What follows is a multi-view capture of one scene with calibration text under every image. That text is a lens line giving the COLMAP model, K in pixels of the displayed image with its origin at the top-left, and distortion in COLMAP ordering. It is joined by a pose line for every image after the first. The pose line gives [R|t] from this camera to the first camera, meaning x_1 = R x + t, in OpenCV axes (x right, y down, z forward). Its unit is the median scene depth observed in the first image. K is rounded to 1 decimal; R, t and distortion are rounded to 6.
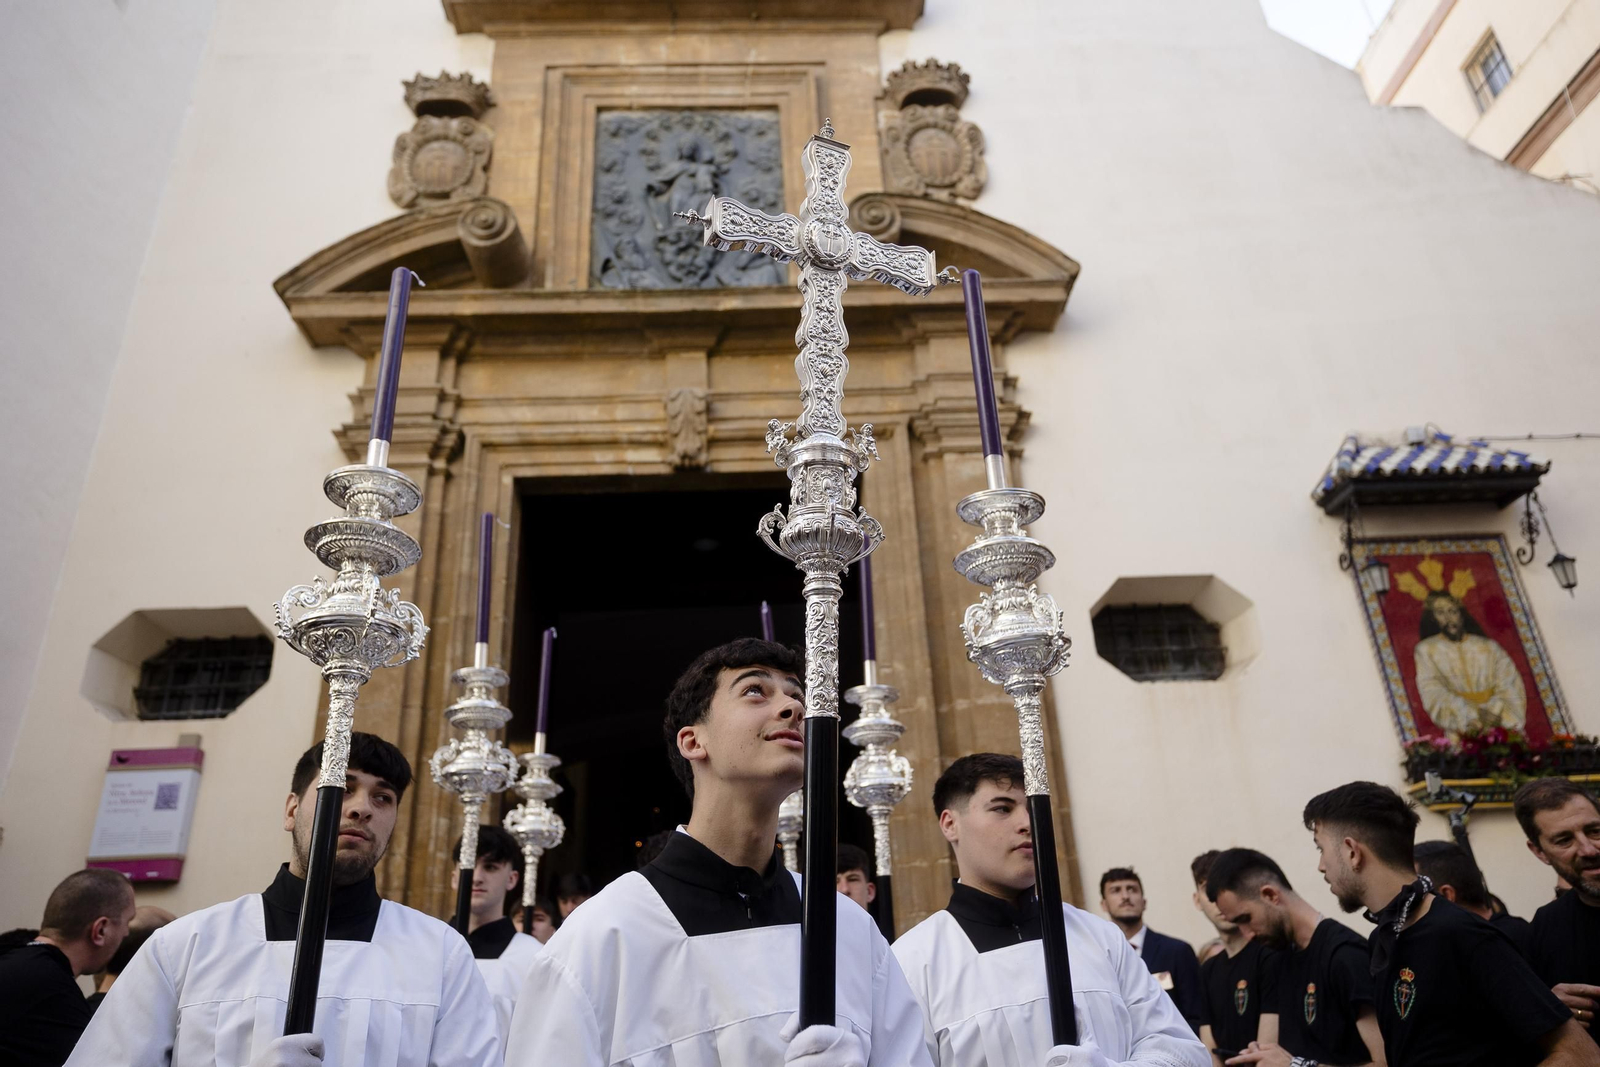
lens RADIAL K [[1091.5, 0, 797.5], [0, 1091.5, 528.4], [0, 0, 1]] dist [-0.000290, 0.000525]
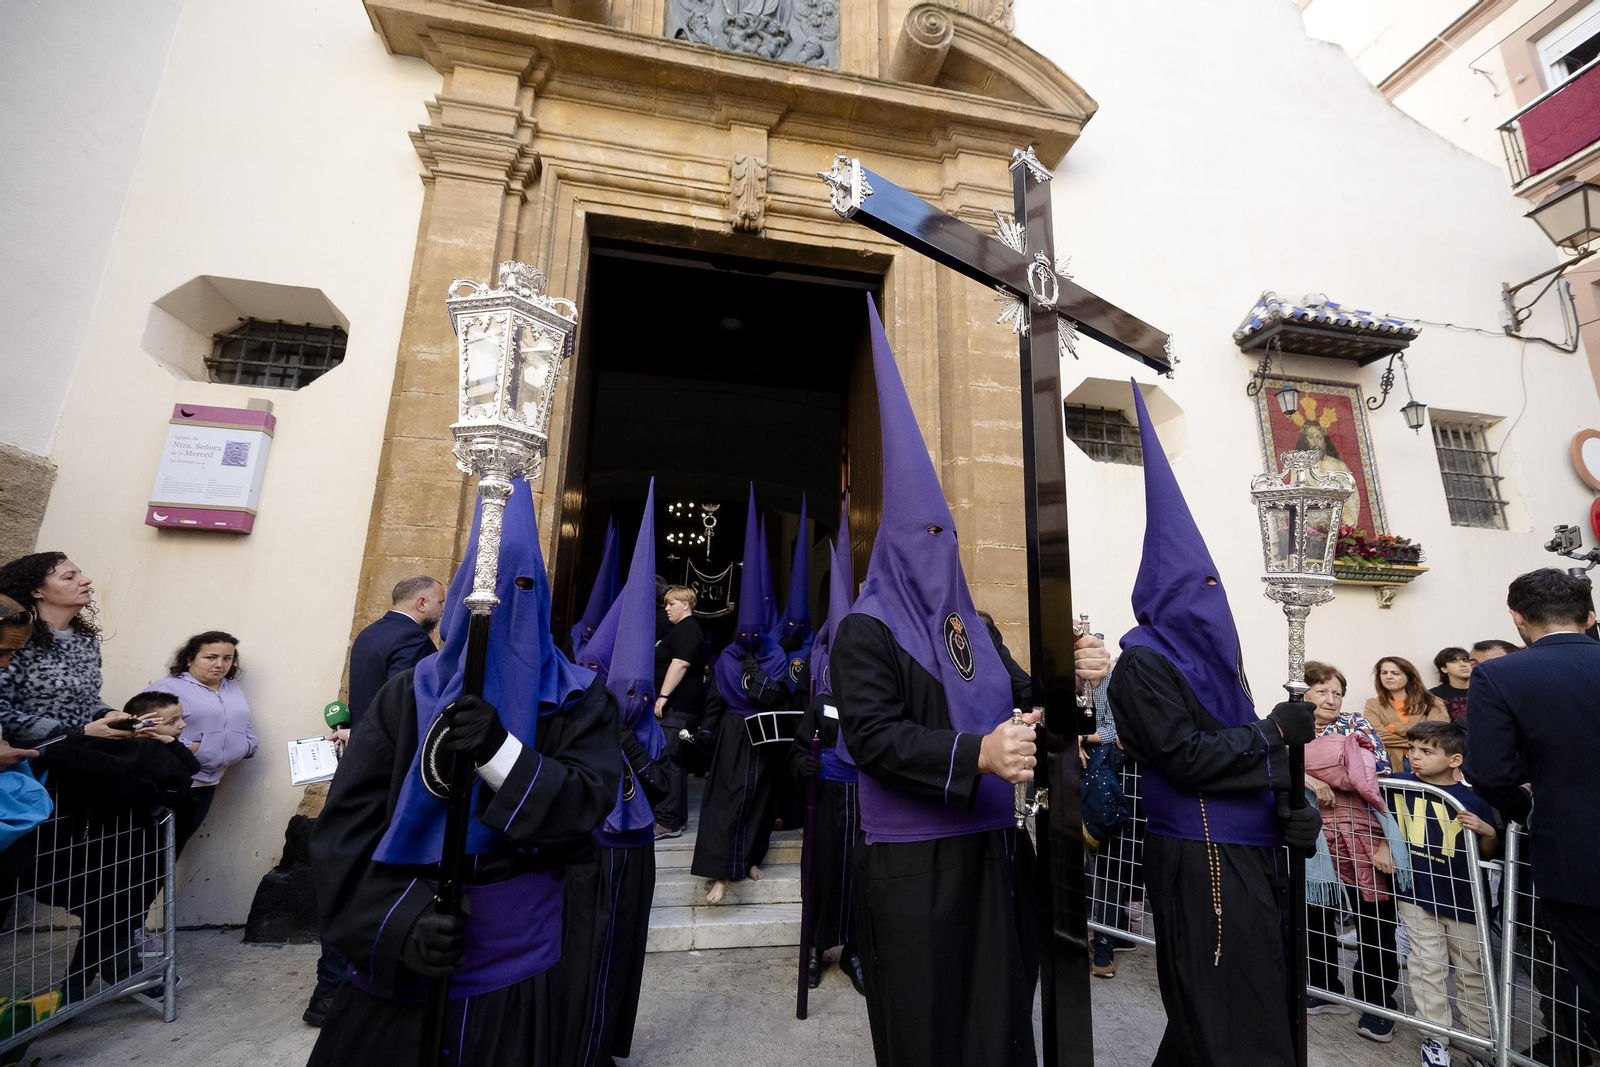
lens RADIAL K [[670.8, 0, 800.0], [0, 670.8, 536.3], [0, 0, 1]] dist [0.001930, 0.000390]
pose [[0.985121, 0.101333, 0.138809, -0.110413], [-0.127737, 0.972063, 0.196919, 0.109086], [-0.114976, -0.211721, 0.970544, 0.257553]]
